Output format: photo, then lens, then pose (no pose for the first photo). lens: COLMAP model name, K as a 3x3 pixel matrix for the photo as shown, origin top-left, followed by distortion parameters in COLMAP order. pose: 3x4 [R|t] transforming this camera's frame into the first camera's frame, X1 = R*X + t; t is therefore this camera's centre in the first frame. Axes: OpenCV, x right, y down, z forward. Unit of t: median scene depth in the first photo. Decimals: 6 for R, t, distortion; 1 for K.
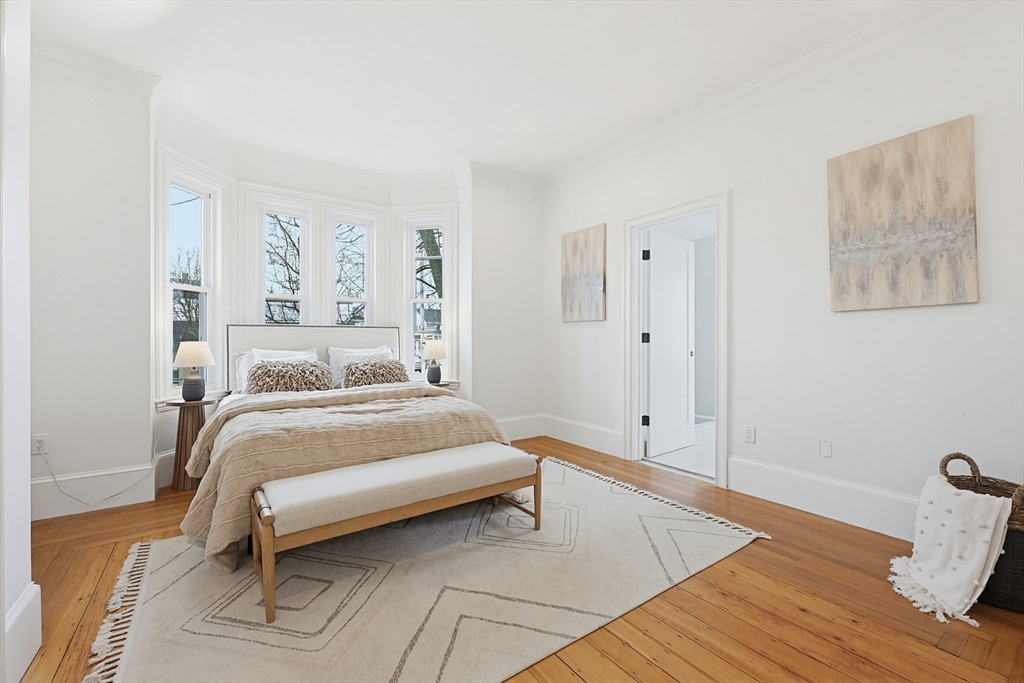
lens RADIAL K [[437.9, 0, 532.1], [0, 437.9, 334.4], [0, 0, 1]] dist [0.000527, -0.000962]
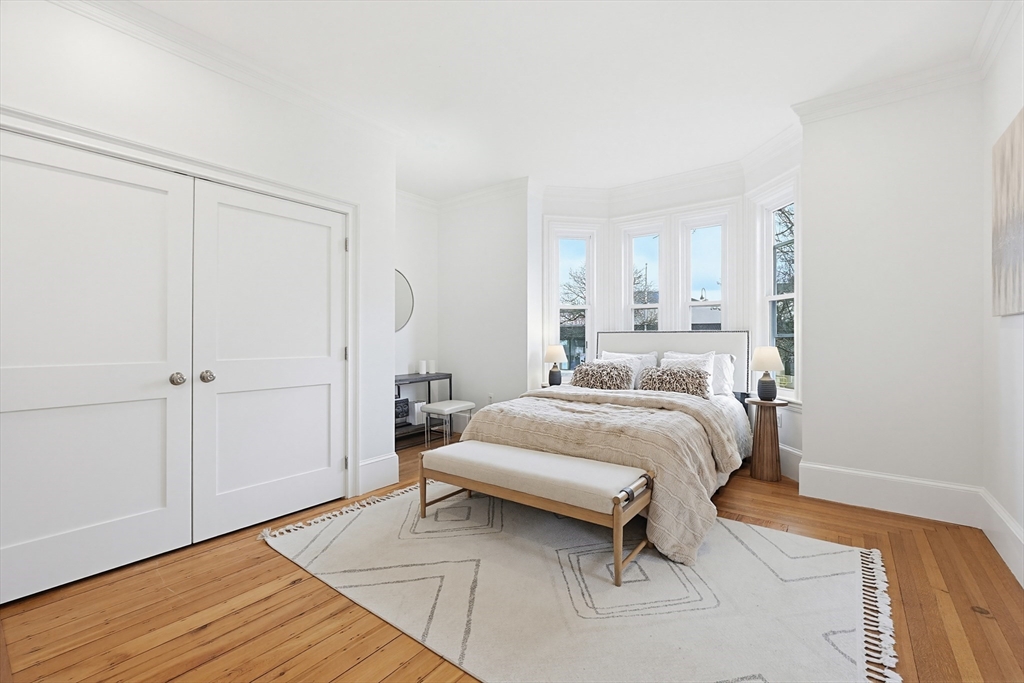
lens RADIAL K [[437.9, 0, 509.2], [0, 437.9, 343.3], [0, 0, 1]] dist [0.000527, -0.000962]
pose [[0.277395, 0.006332, -0.960735, 0.474368], [0.002672, 0.999969, 0.007362, -0.003022], [0.960752, -0.004609, 0.277370, 0.384156]]
